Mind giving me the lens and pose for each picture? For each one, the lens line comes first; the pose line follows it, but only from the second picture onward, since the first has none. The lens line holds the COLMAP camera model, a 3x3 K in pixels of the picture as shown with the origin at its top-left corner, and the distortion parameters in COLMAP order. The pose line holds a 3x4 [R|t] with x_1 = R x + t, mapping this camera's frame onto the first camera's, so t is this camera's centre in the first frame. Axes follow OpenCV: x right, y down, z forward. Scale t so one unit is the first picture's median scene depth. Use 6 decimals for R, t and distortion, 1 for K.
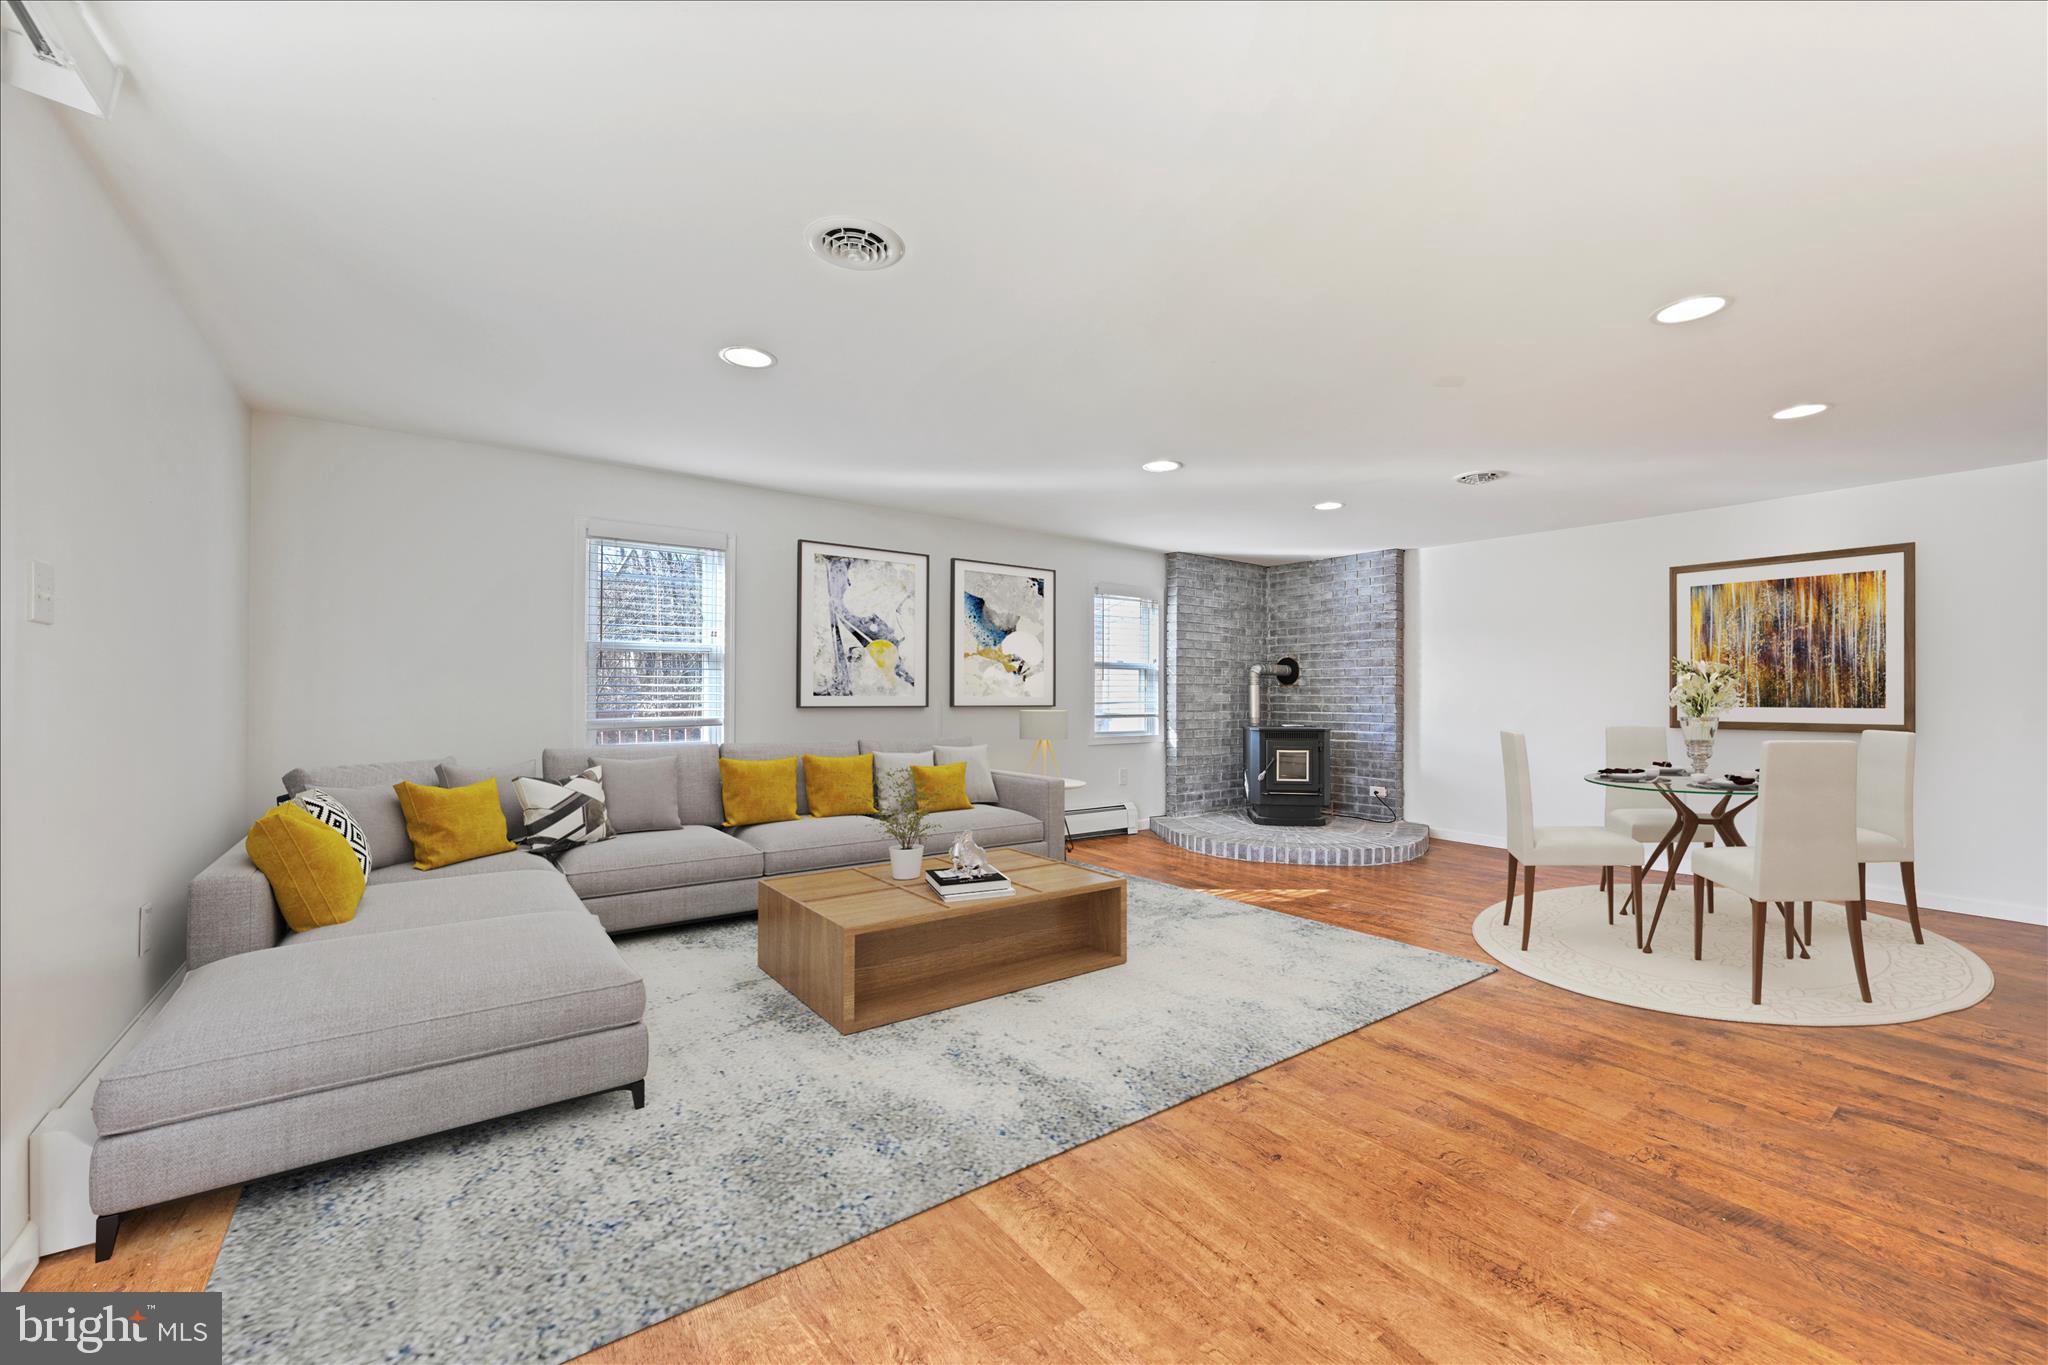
lens RADIAL K [[786.1, 0, 1017.2], [0, 786.1, 690.3], [0, 0, 1]] dist [0.001453, 0.000272]
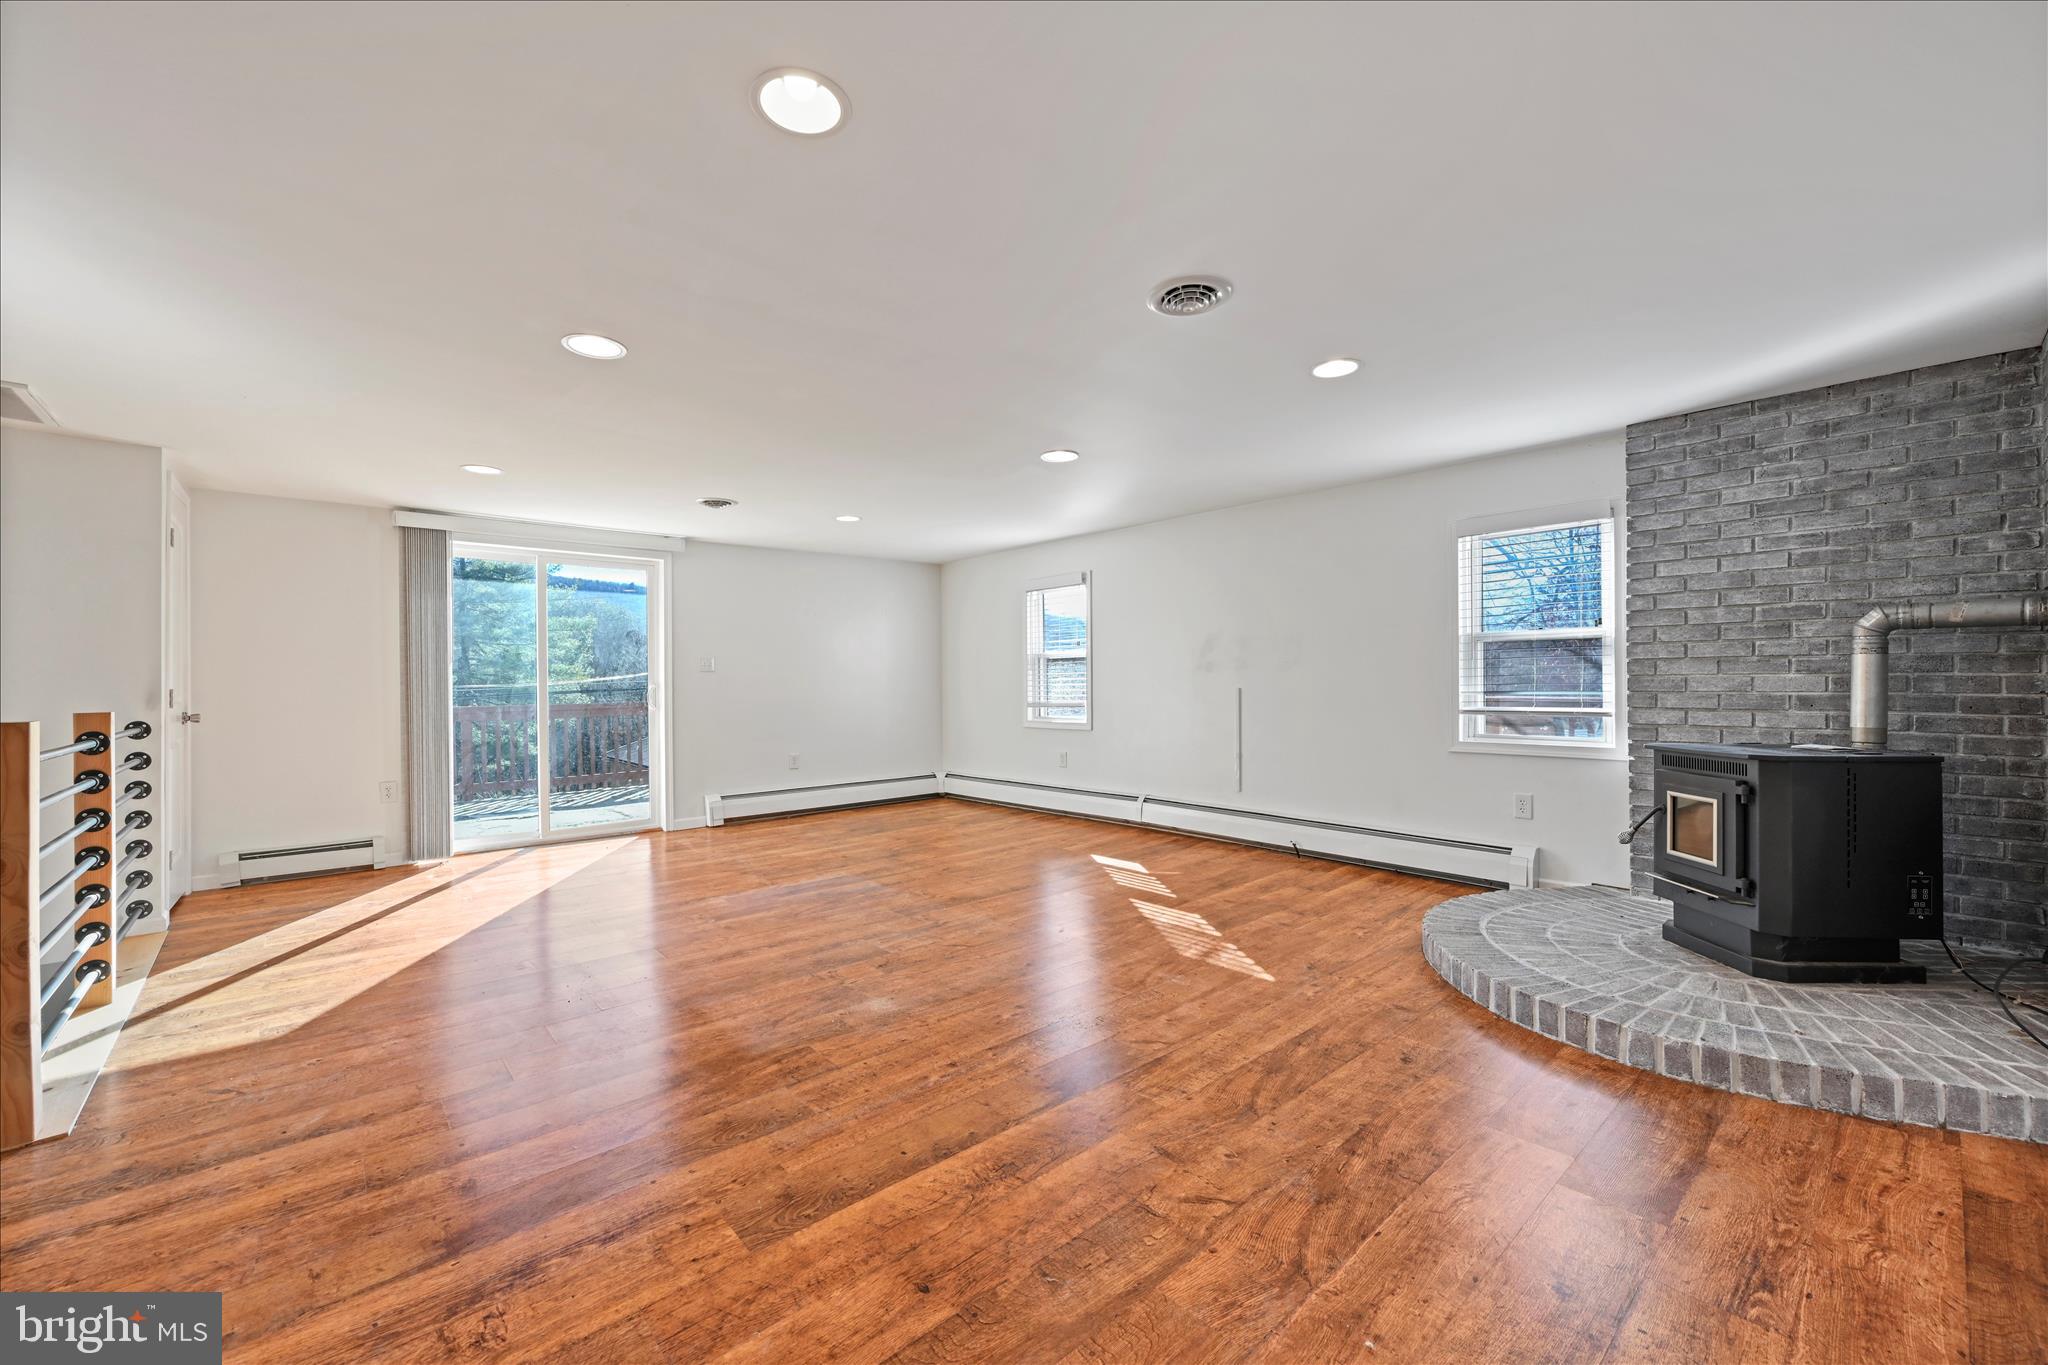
lens RADIAL K [[786.1, 0, 1052.3], [0, 786.1, 684.3], [0, 0, 1]] dist [0.001453, 0.000272]
pose [[0.138878, -0.004118, -0.990301, 1.777059], [0.016448, 0.999863, -0.001851, 0.009206], [0.990173, -0.016031, 0.138926, 1.279756]]
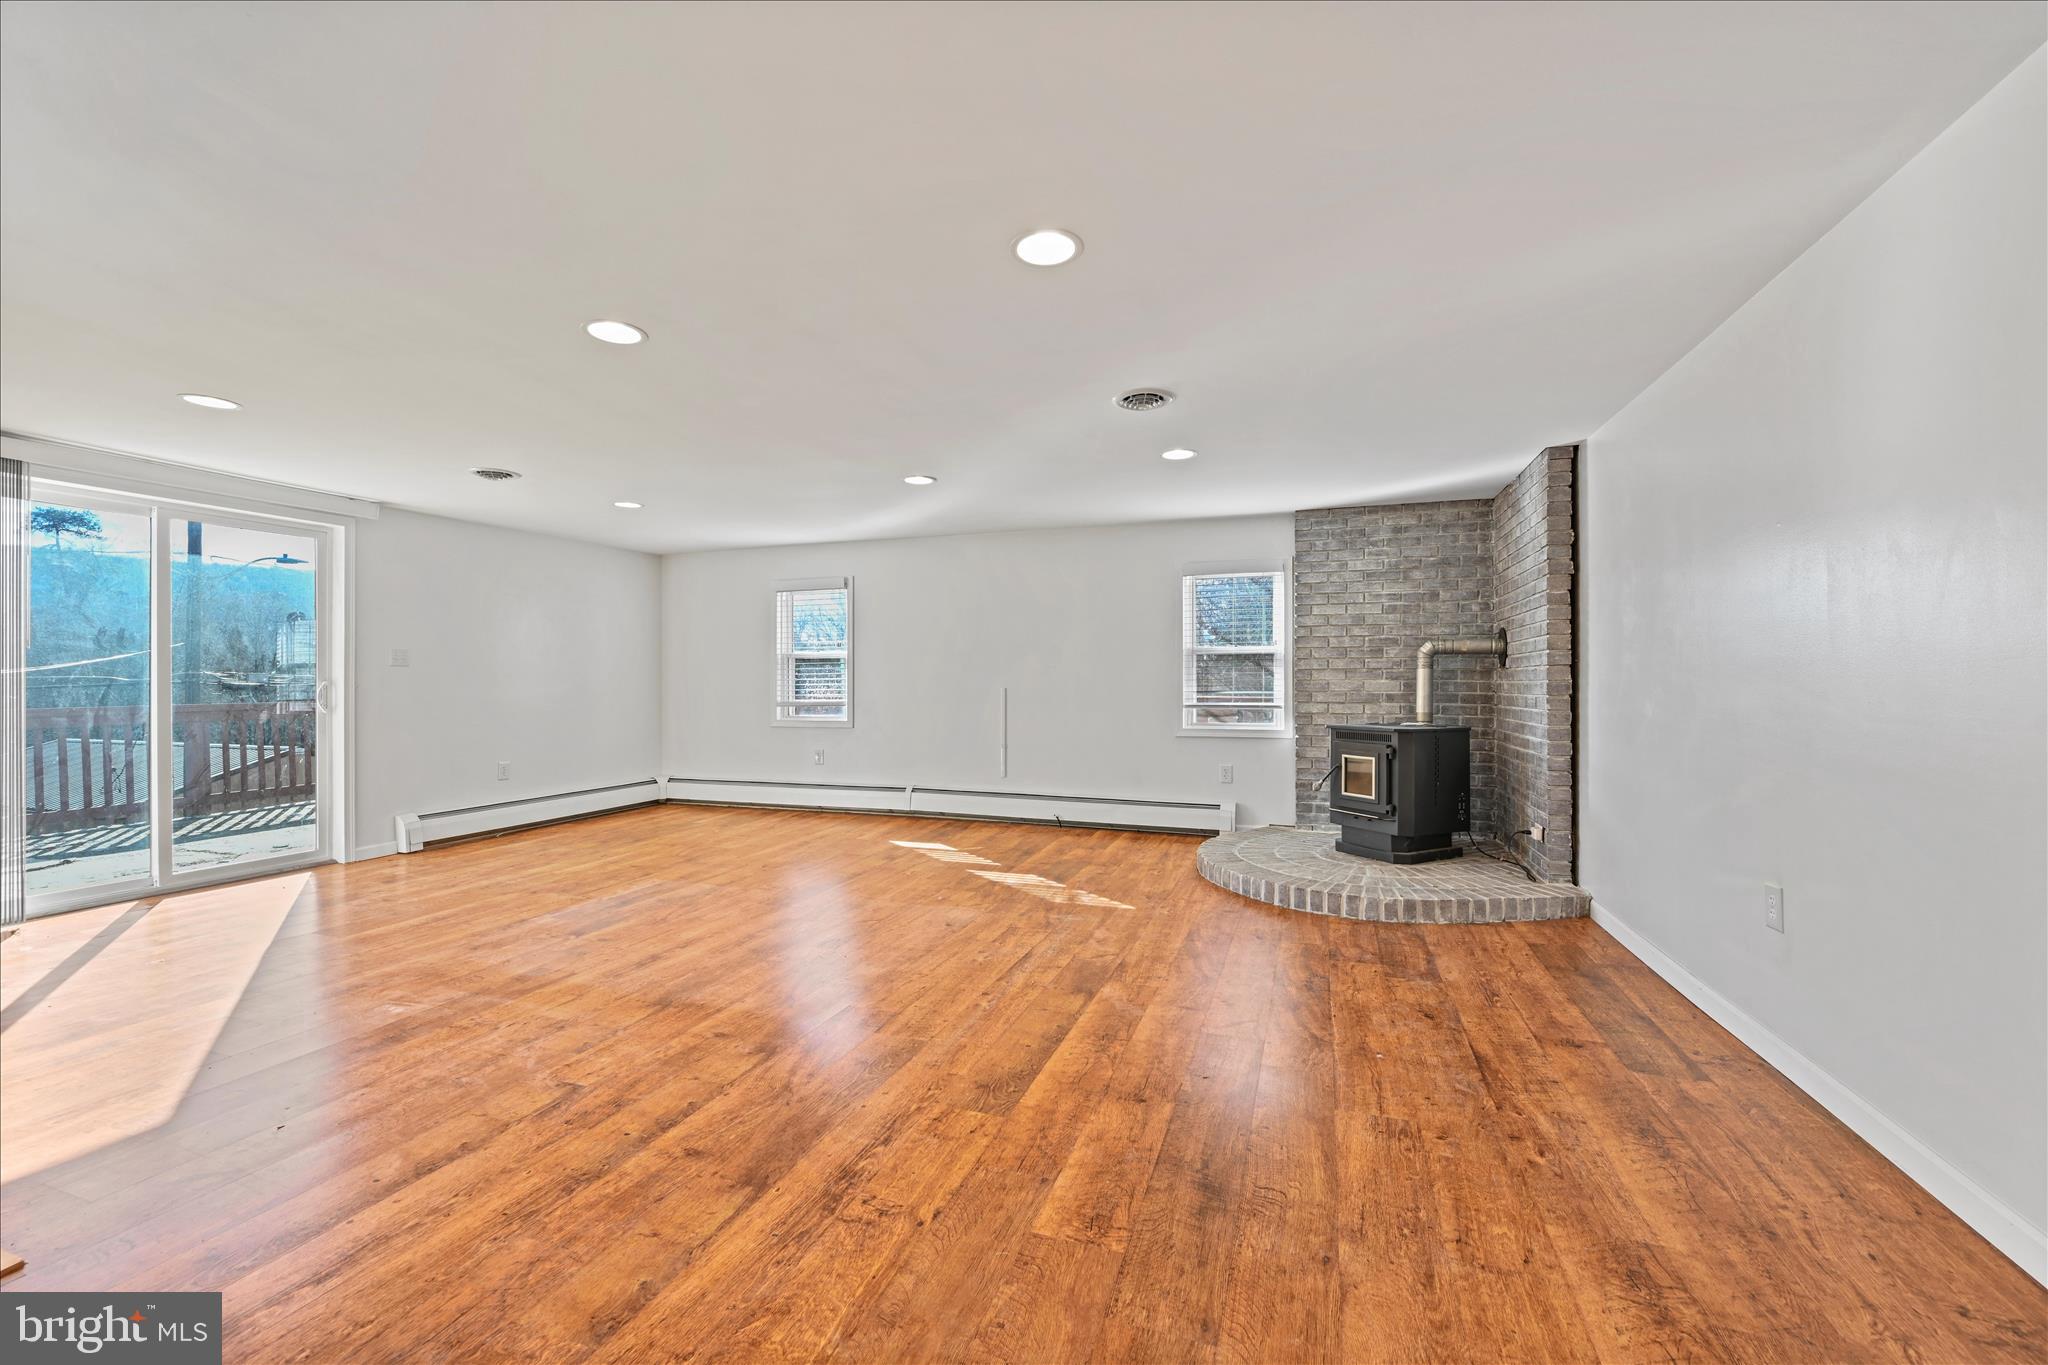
lens RADIAL K [[786.1, 0, 1030.2], [0, 786.1, 684.9], [0, 0, 1]] dist [0.001453, 0.000272]
pose [[0.586139, -0.003720, -0.810202, 1.795983], [0.010214, 0.999944, 0.002798, 0.007165], [0.810146, -0.009915, 0.586145, 0.707939]]
